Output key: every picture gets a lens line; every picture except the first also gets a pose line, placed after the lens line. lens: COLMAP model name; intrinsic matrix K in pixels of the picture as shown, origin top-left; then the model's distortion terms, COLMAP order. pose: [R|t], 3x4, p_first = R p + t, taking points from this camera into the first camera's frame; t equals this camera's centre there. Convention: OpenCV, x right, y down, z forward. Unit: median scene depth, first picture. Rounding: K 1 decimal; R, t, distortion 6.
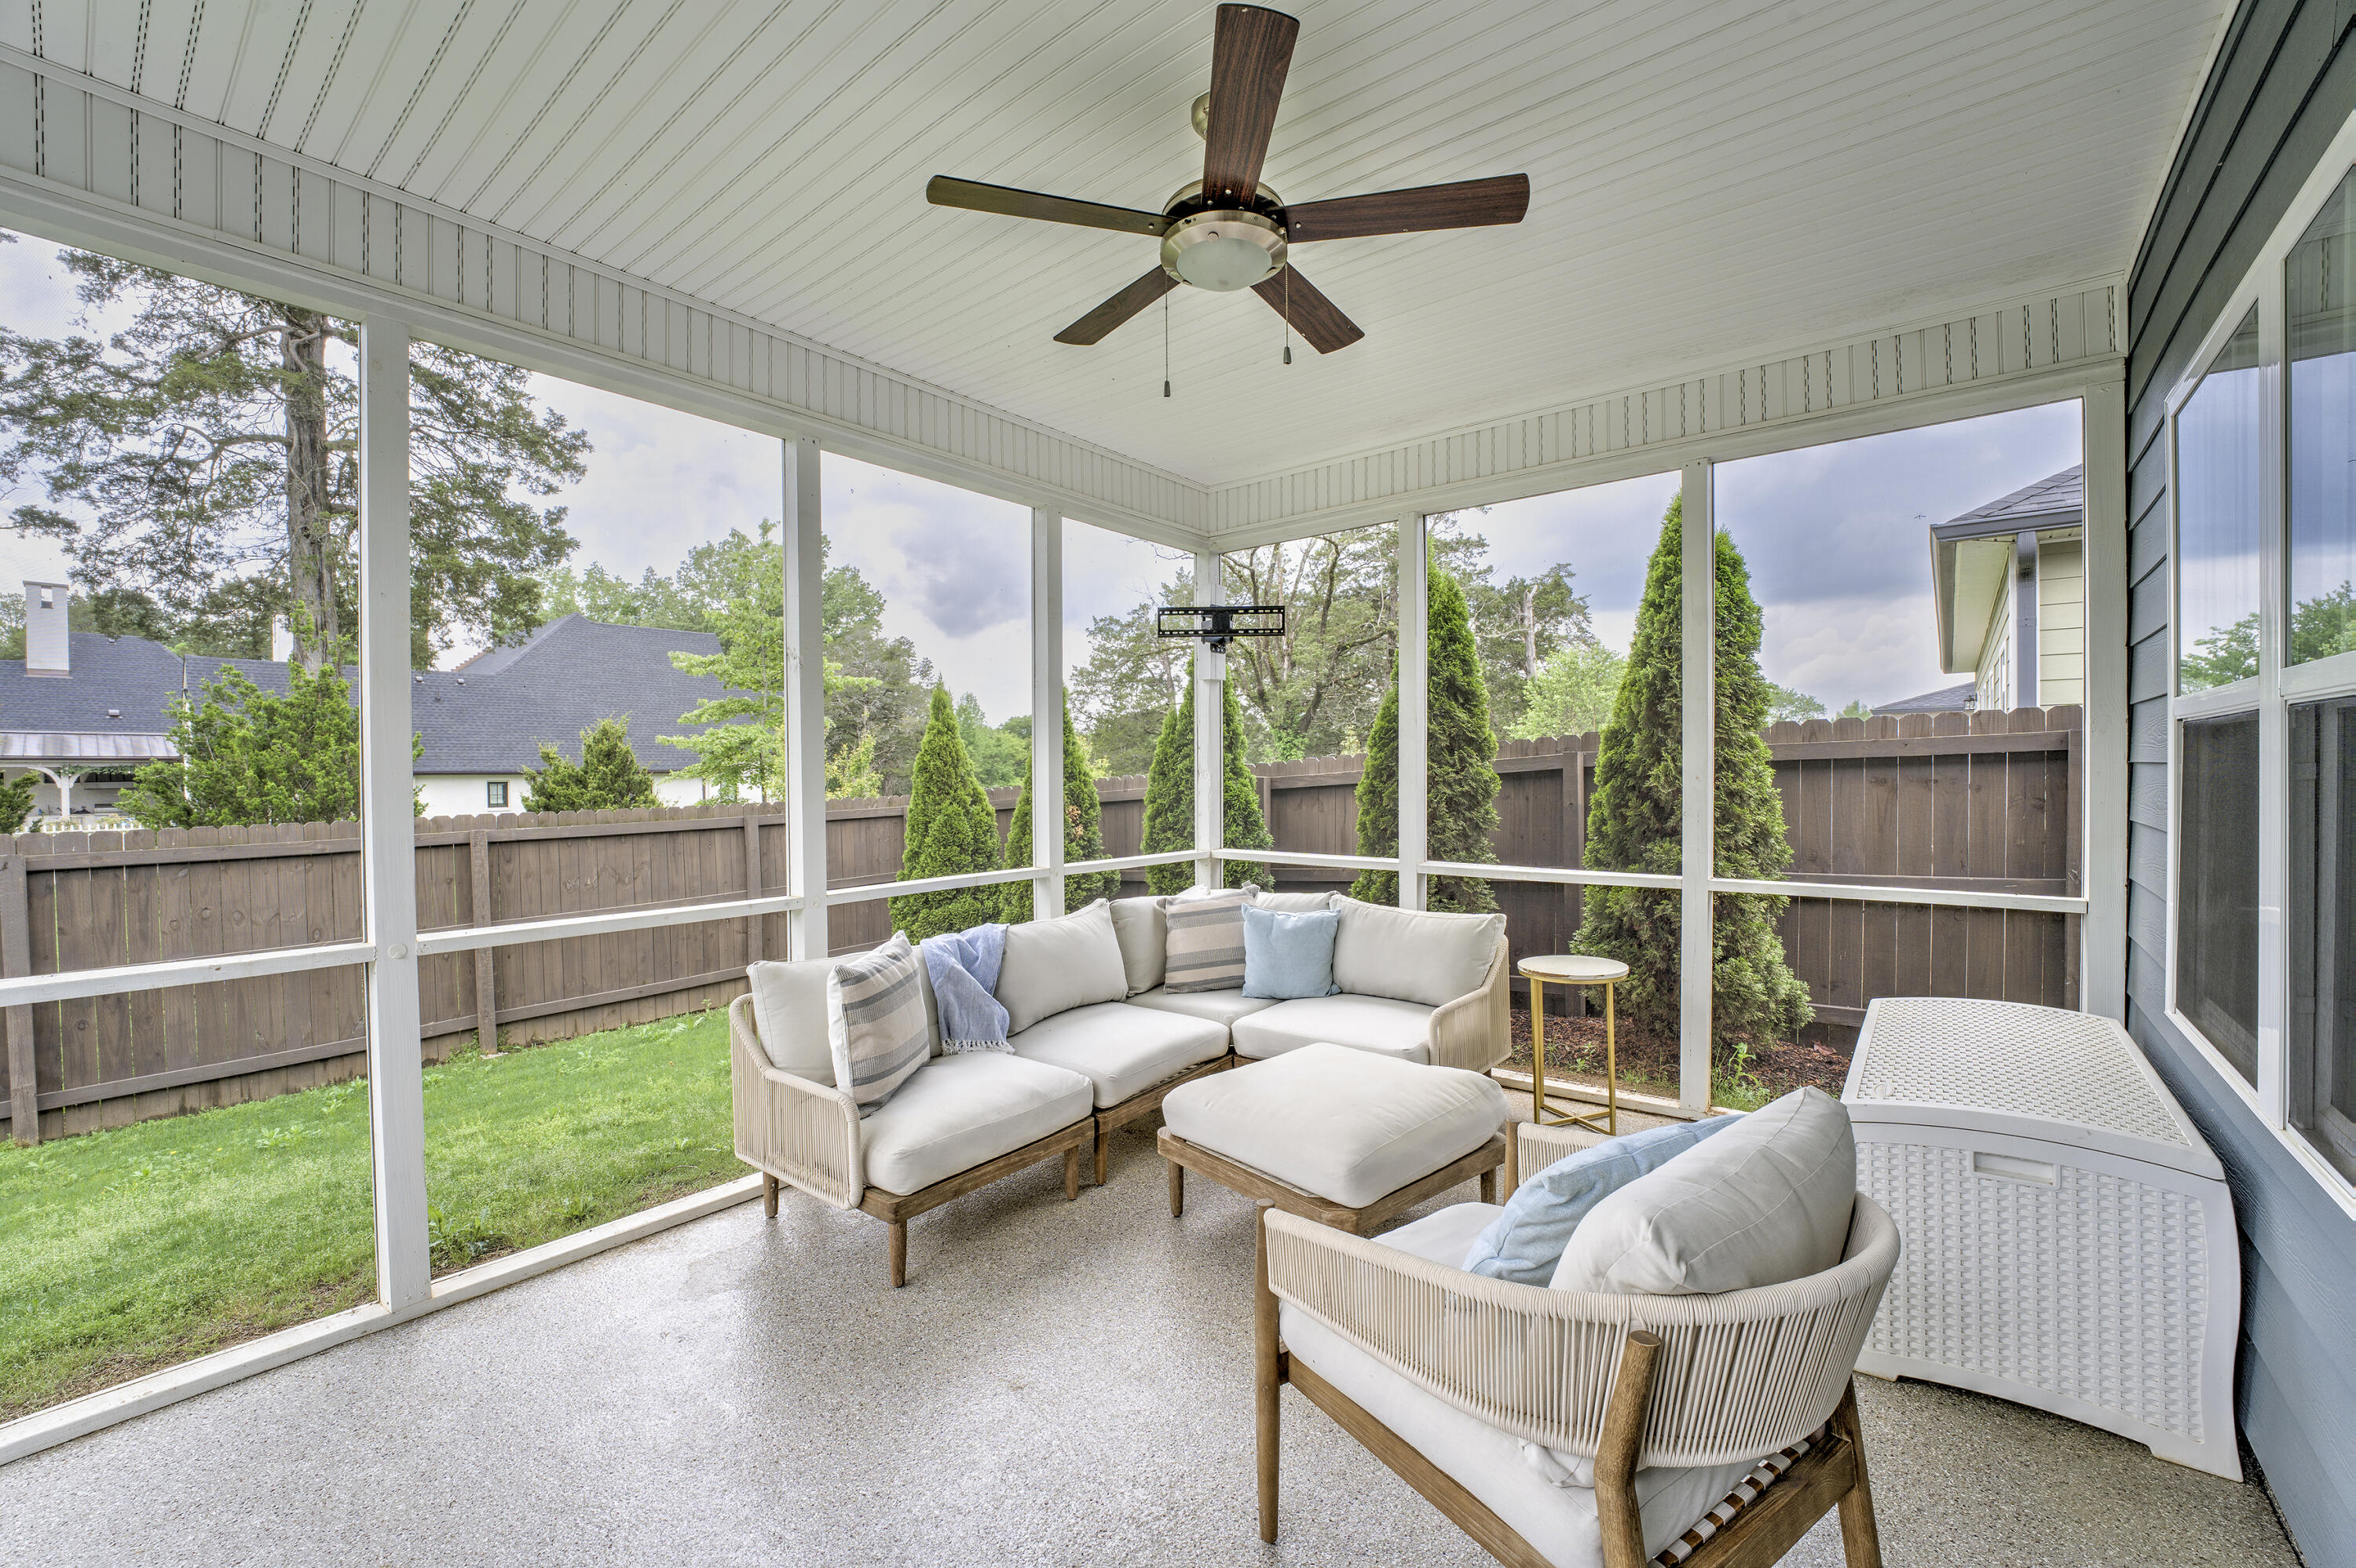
lens RADIAL K [[949.1, 0, 1175.6], [0, 949.1, 781.4], [0, 0, 1]] dist [-0.028742, 0.002977]
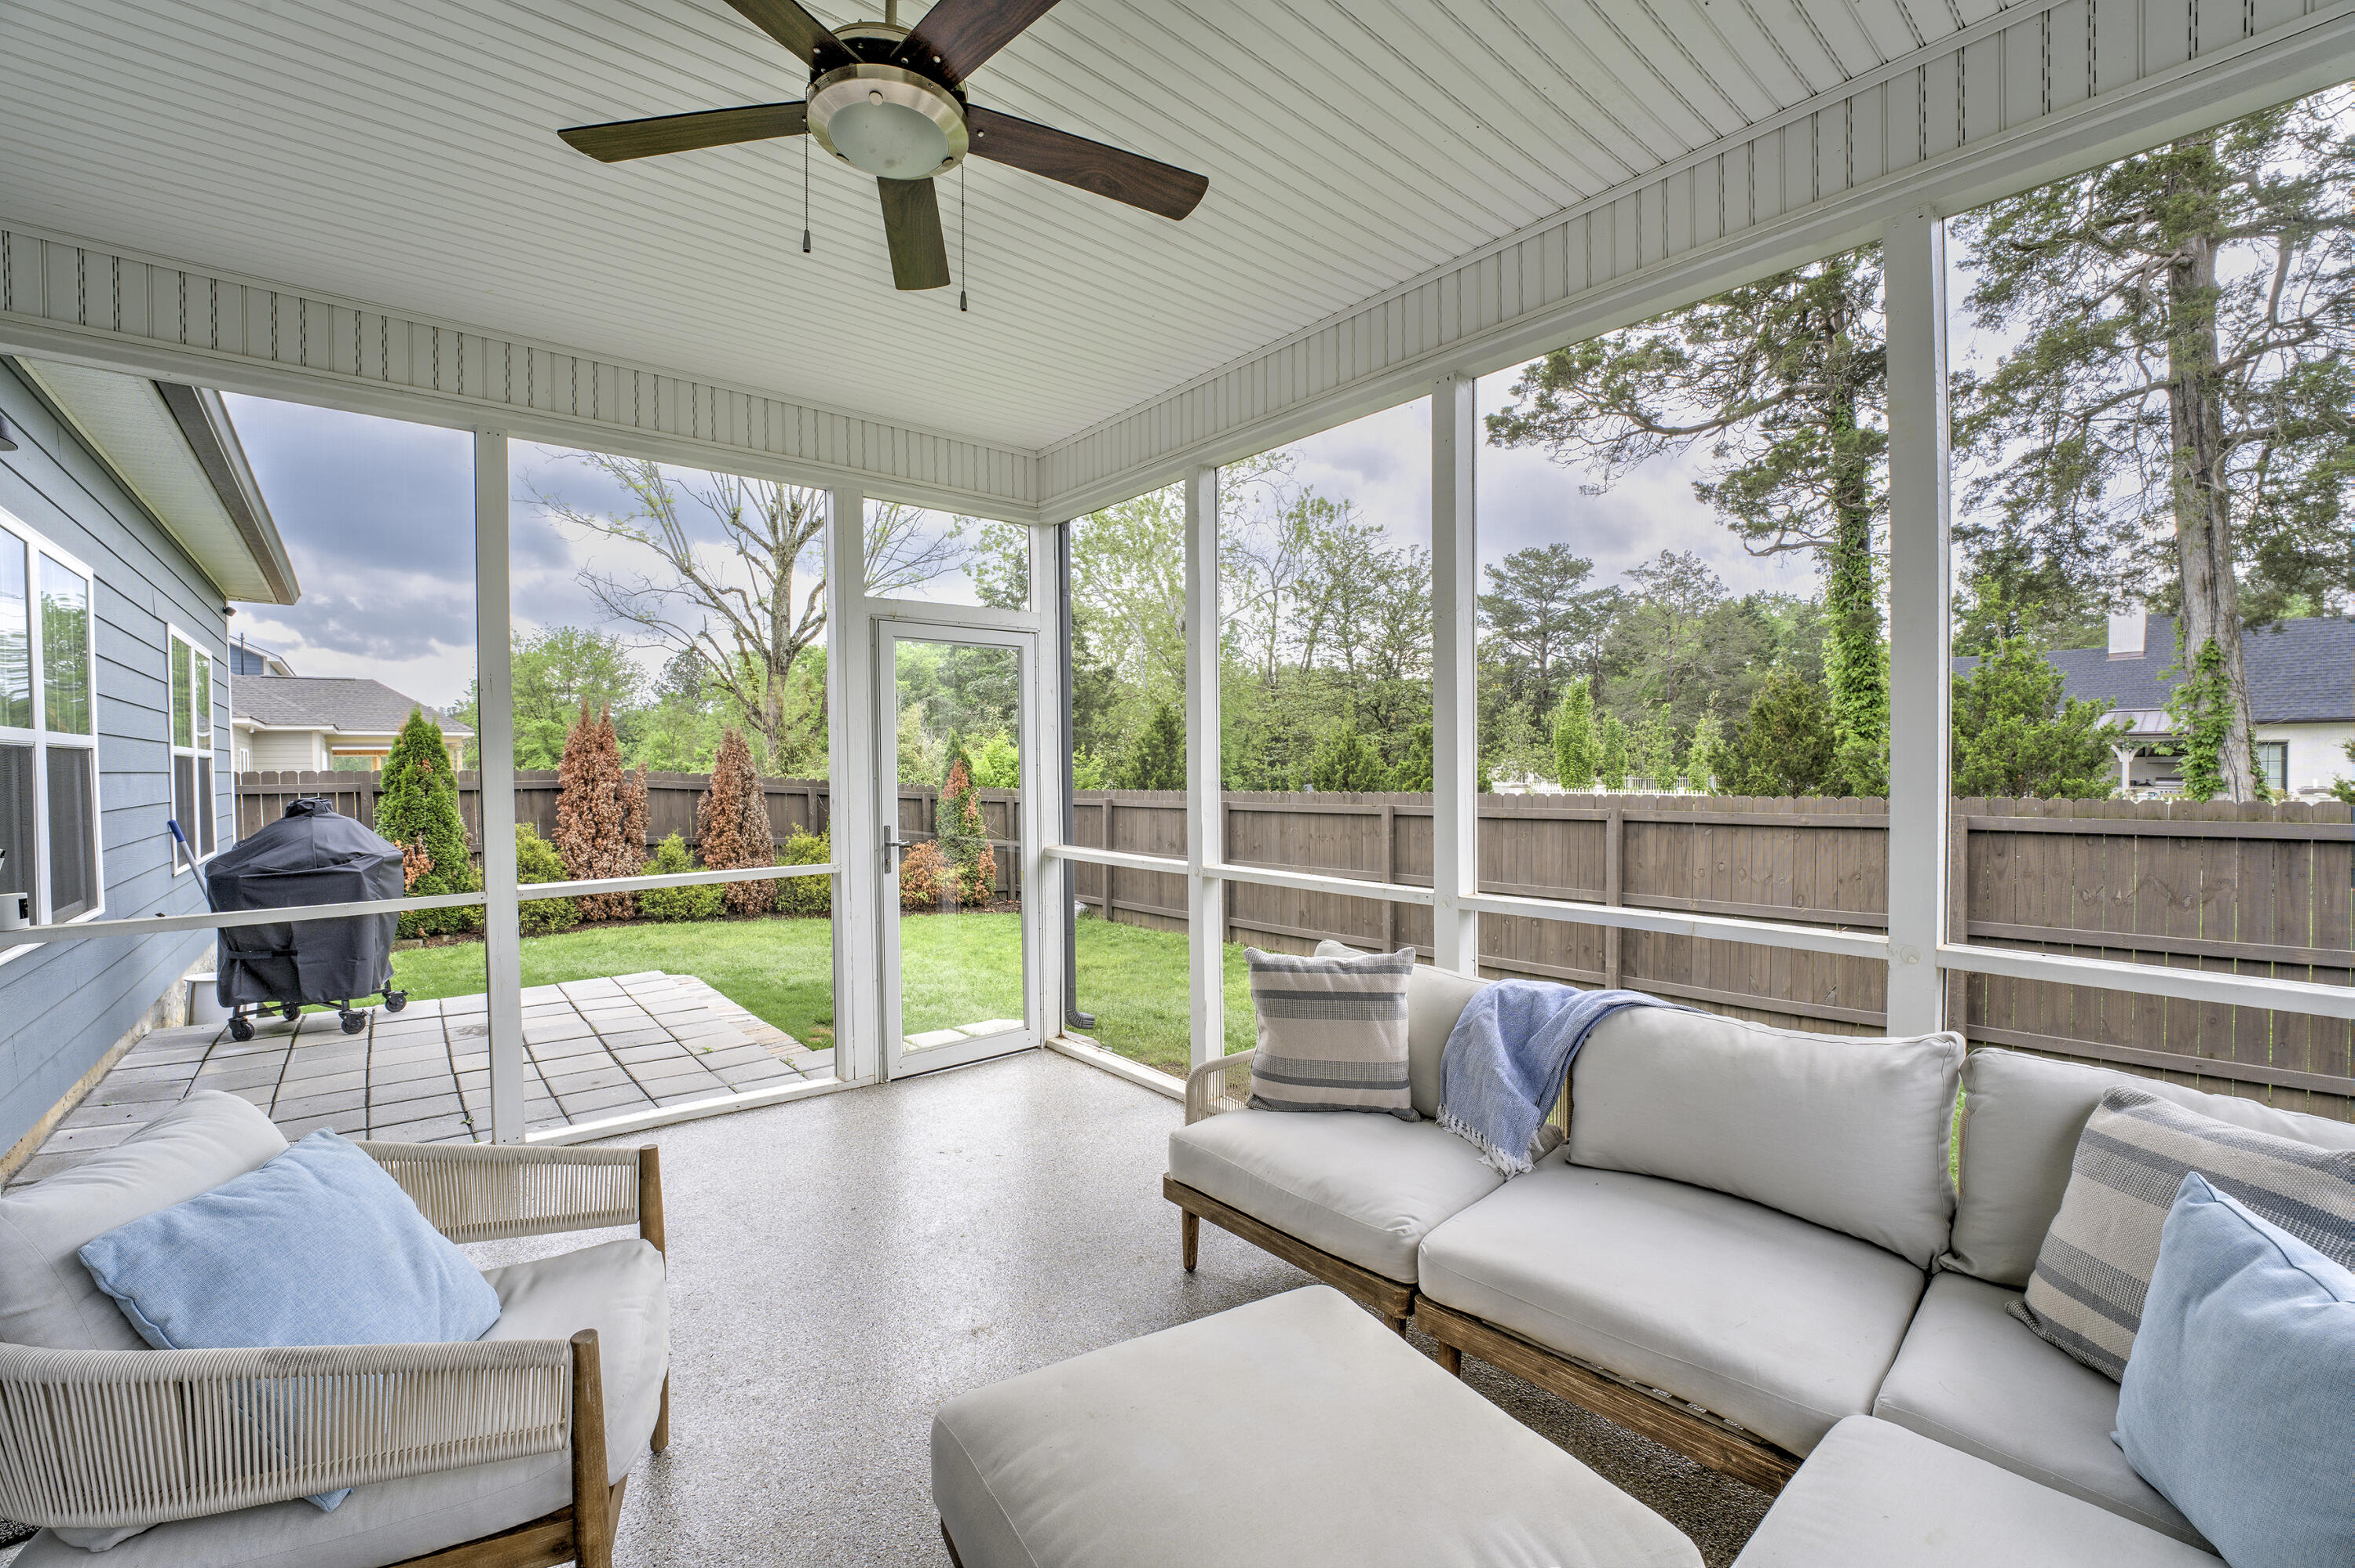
lens RADIAL K [[948.6, 0, 1175.2], [0, 948.6, 781.4], [0, 0, 1]] dist [-0.028742, 0.002977]
pose [[-0.194757, 0.029586, -0.980405, 0.286419], [-0.001308, 0.999536, 0.030423, -0.005609], [0.980851, 0.007208, -0.194628, 0.497543]]
